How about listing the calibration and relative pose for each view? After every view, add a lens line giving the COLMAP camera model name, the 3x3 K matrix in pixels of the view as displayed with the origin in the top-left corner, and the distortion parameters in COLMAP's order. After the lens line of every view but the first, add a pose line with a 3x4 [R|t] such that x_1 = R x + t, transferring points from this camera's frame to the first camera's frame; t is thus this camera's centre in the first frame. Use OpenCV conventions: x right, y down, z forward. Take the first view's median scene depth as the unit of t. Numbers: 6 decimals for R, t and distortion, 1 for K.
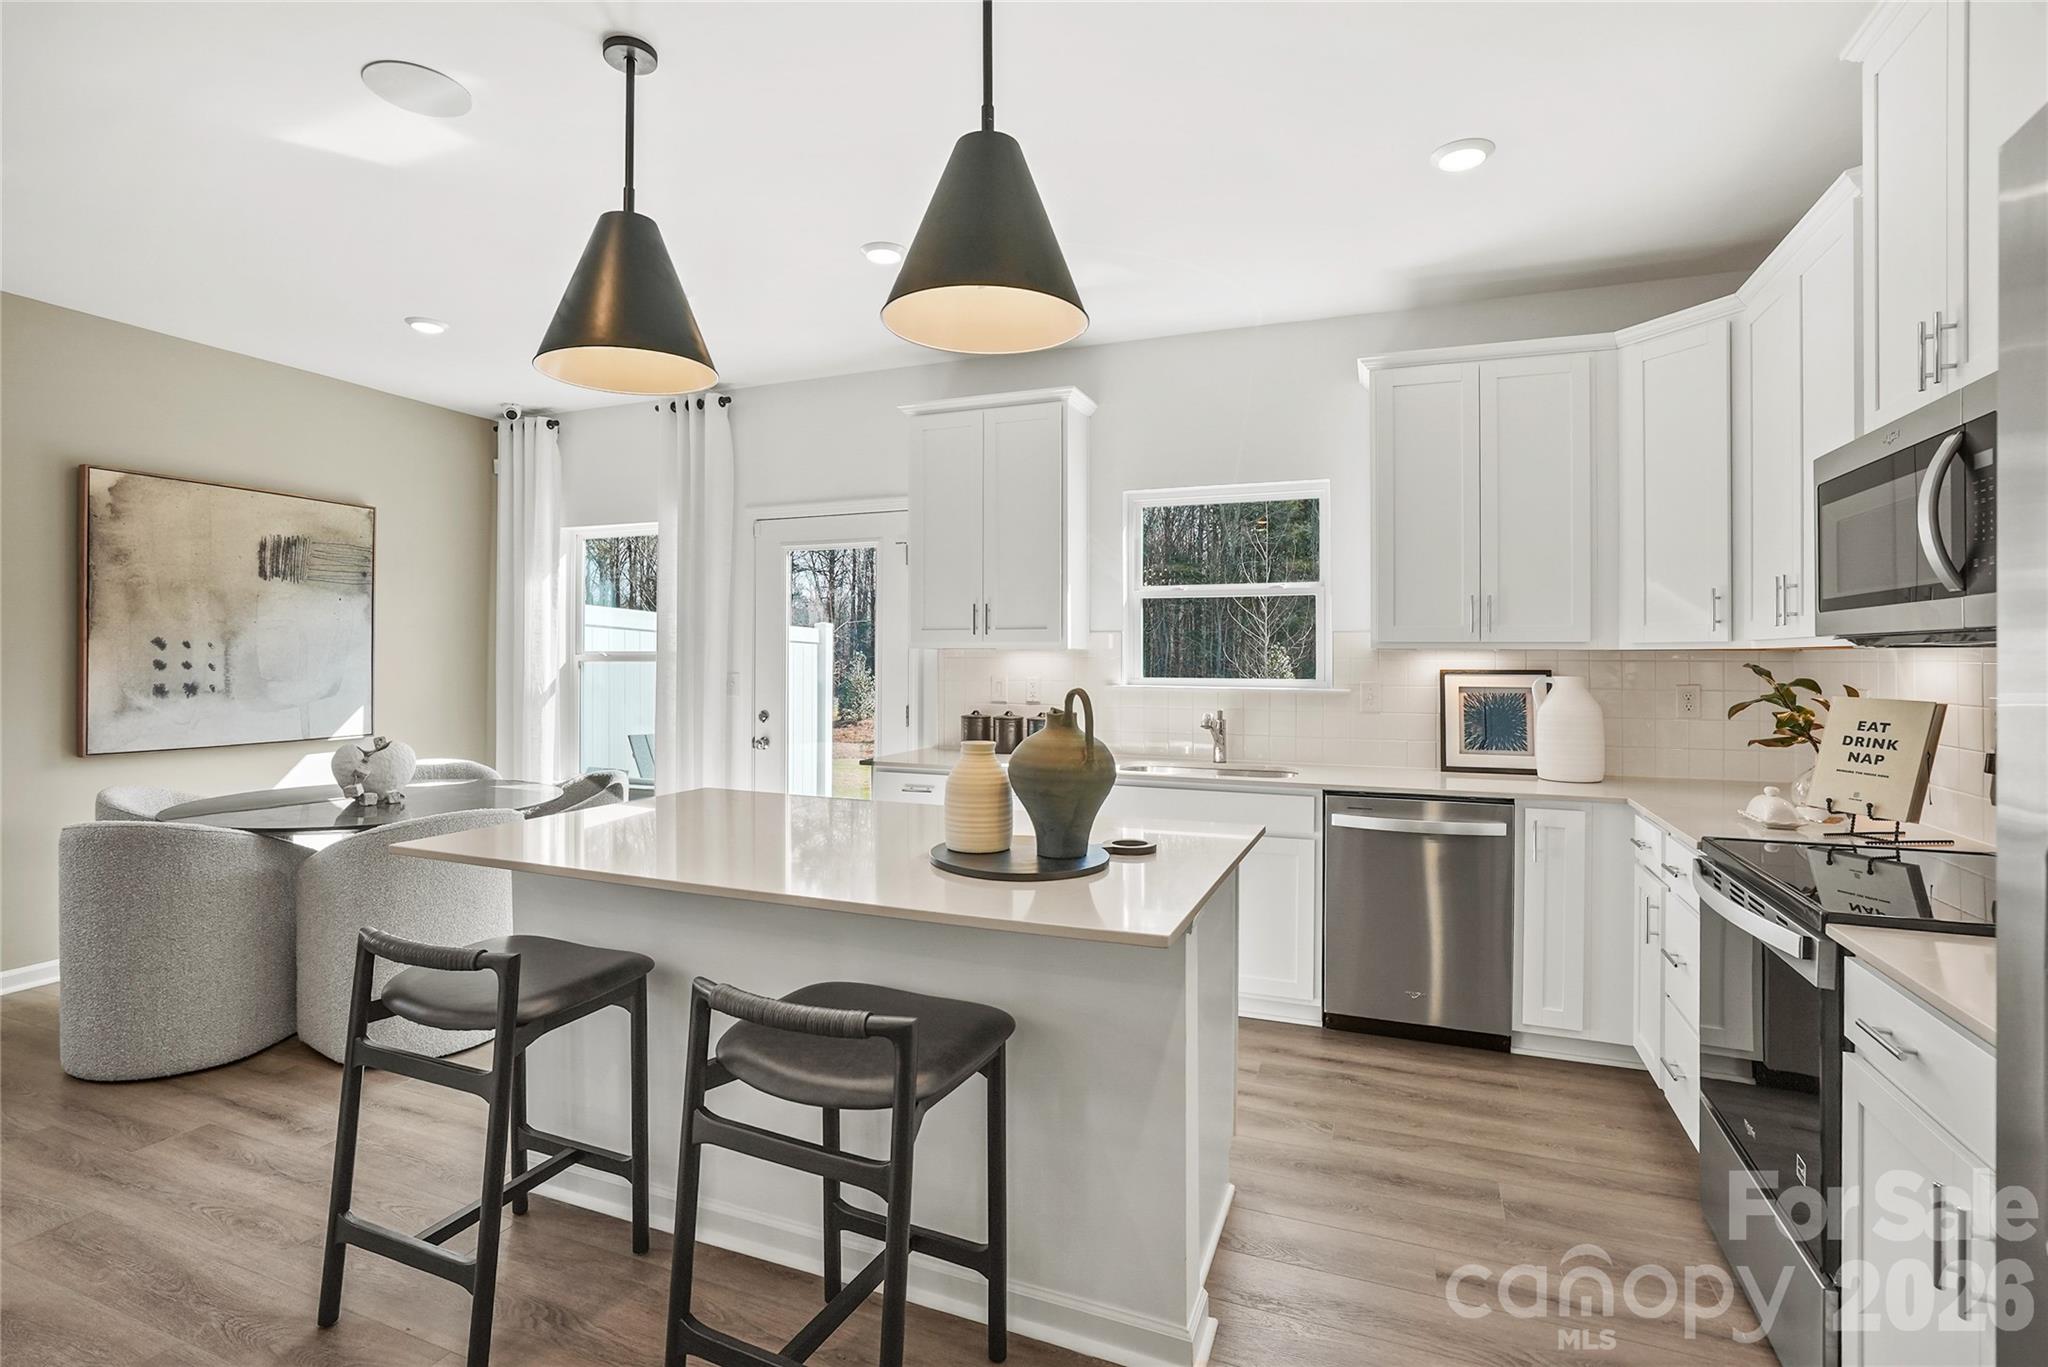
lens RADIAL K [[969.4, 0, 1021.4], [0, 969.4, 655.6], [0, 0, 1]] dist [-0.015688, 0.004022]
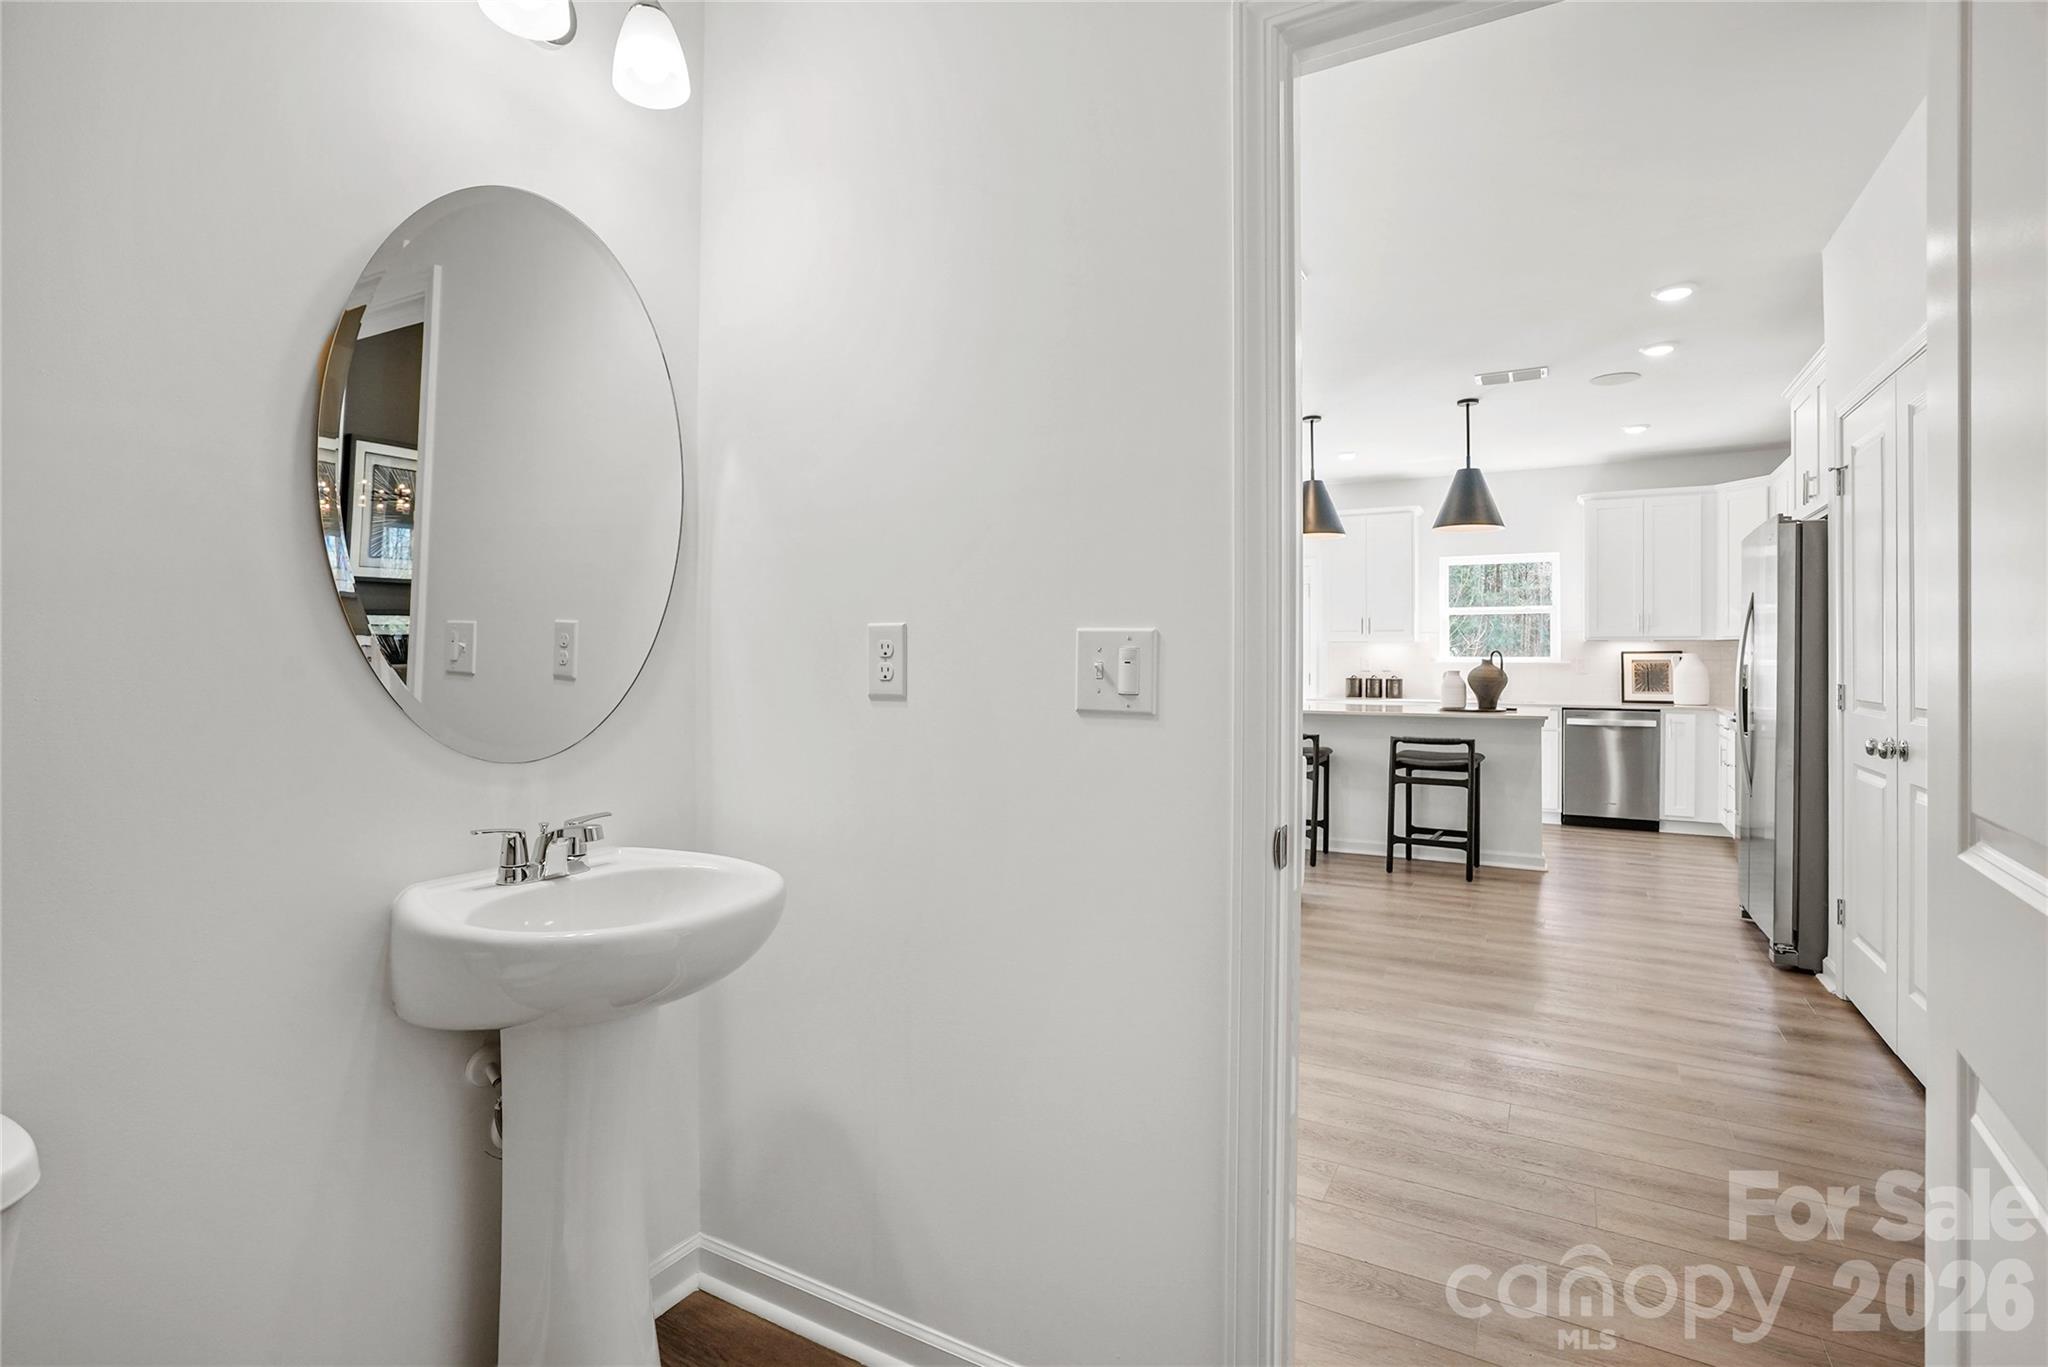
lens RADIAL K [[969.4, 0, 1014.1], [0, 969.4, 660.4], [0, 0, 1]] dist [-0.015688, 0.004022]
pose [[0.990448, -0.000422, -0.137885, -0.505578], [0.000877, 0.999994, 0.003243, 0.026086], [0.137883, -0.003333, 0.990443, -1.081448]]
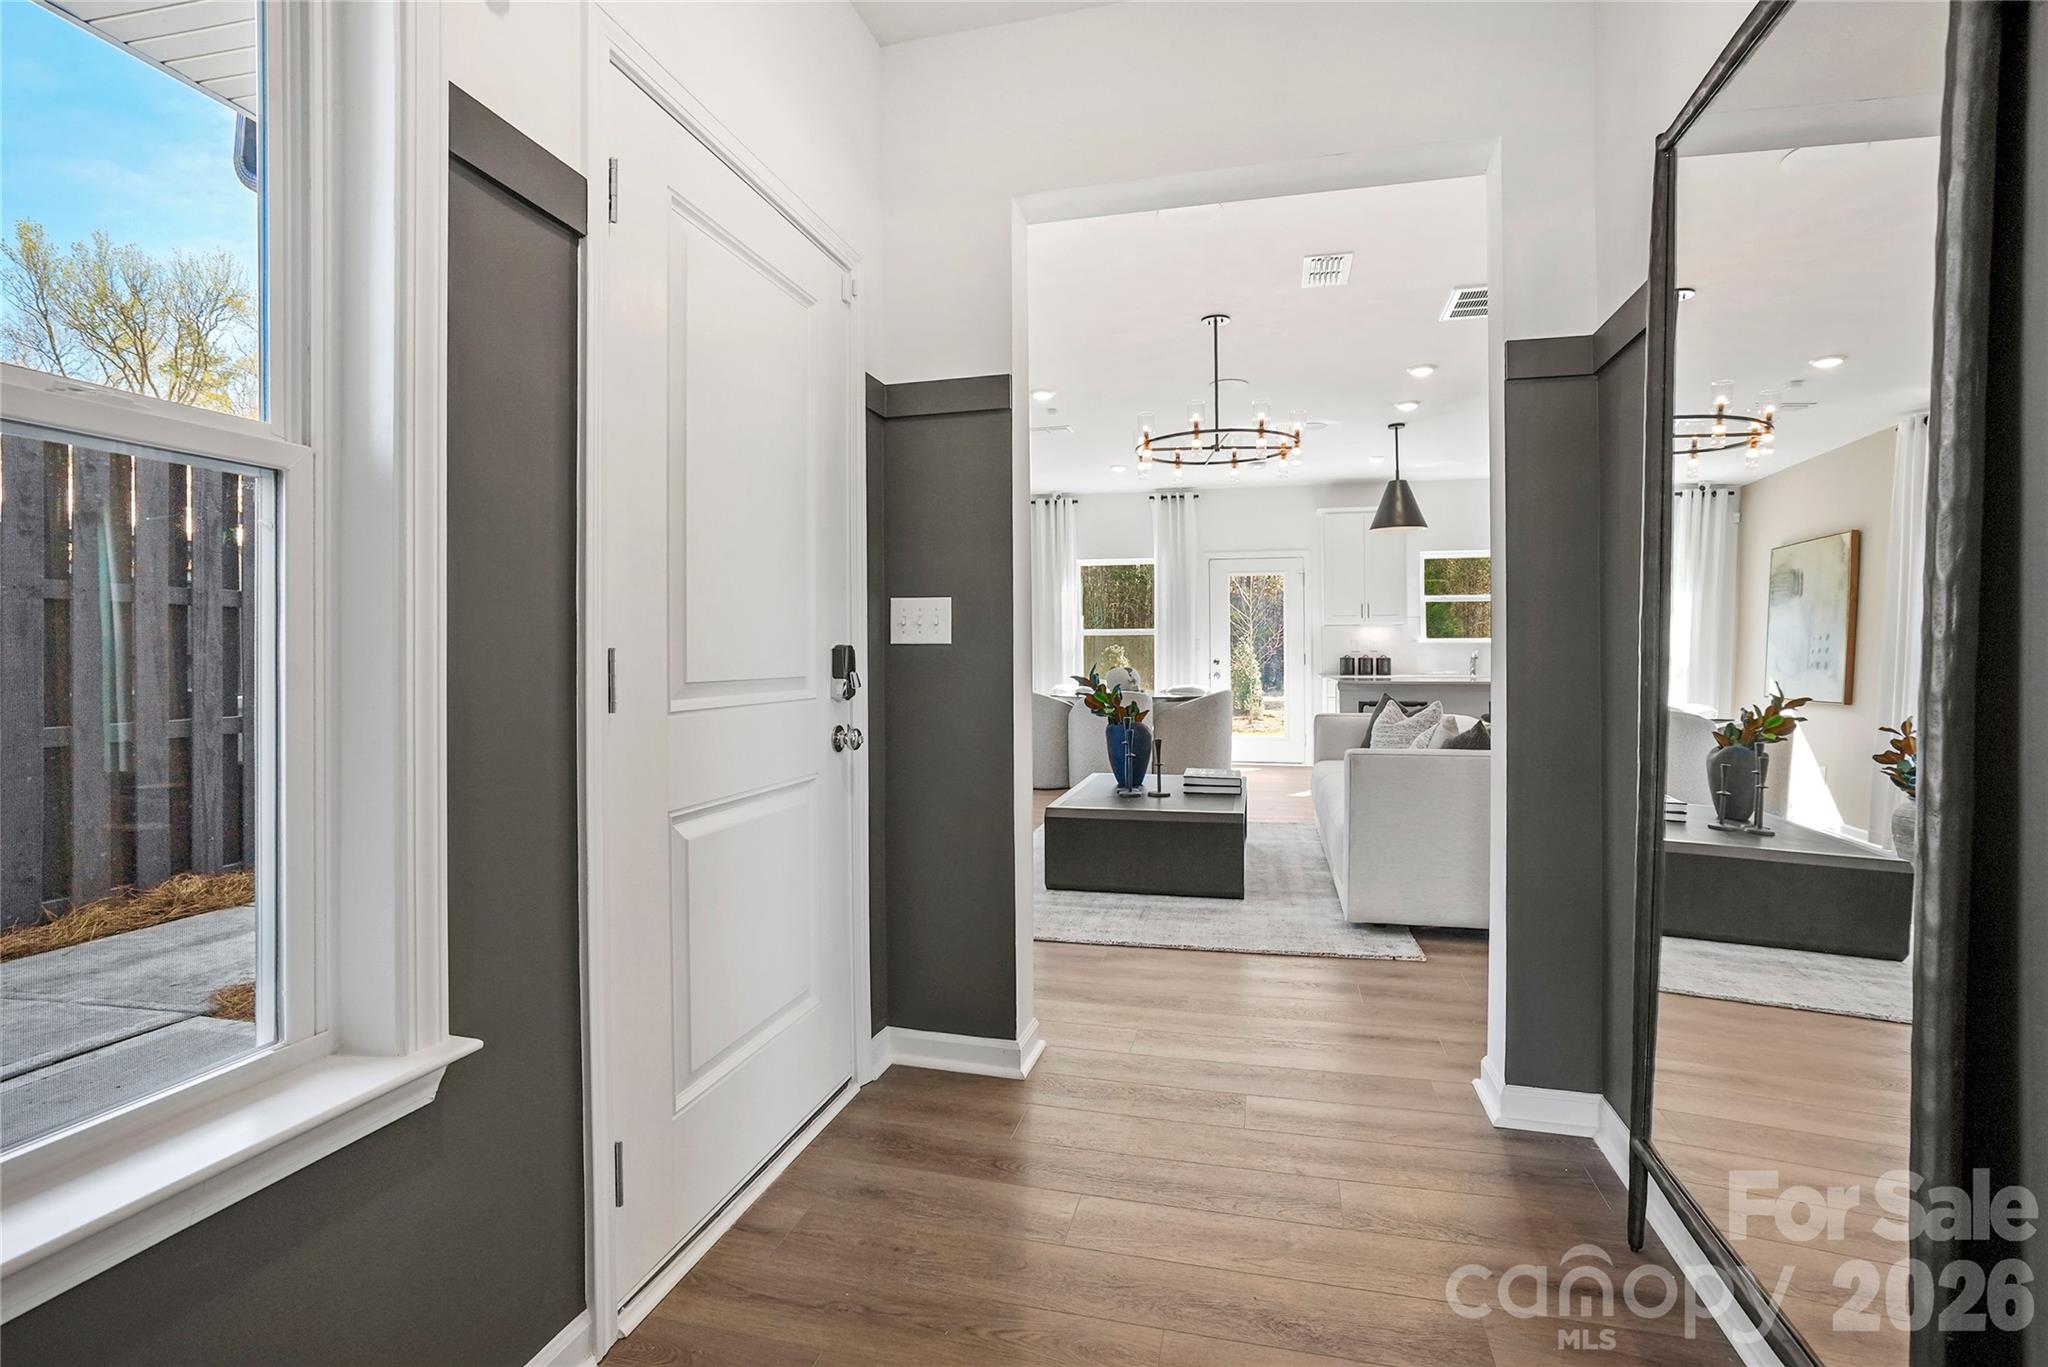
lens RADIAL K [[969.4, 0, 1025.2], [0, 969.4, 668.2], [0, 0, 1]] dist [-0.015688, 0.004022]
pose [[0.991058, -0.007921, 0.133198, -1.183006], [0.005047, 0.999747, 0.021900, 0.043744], [-0.133338, -0.021032, 0.990847, -1.131588]]
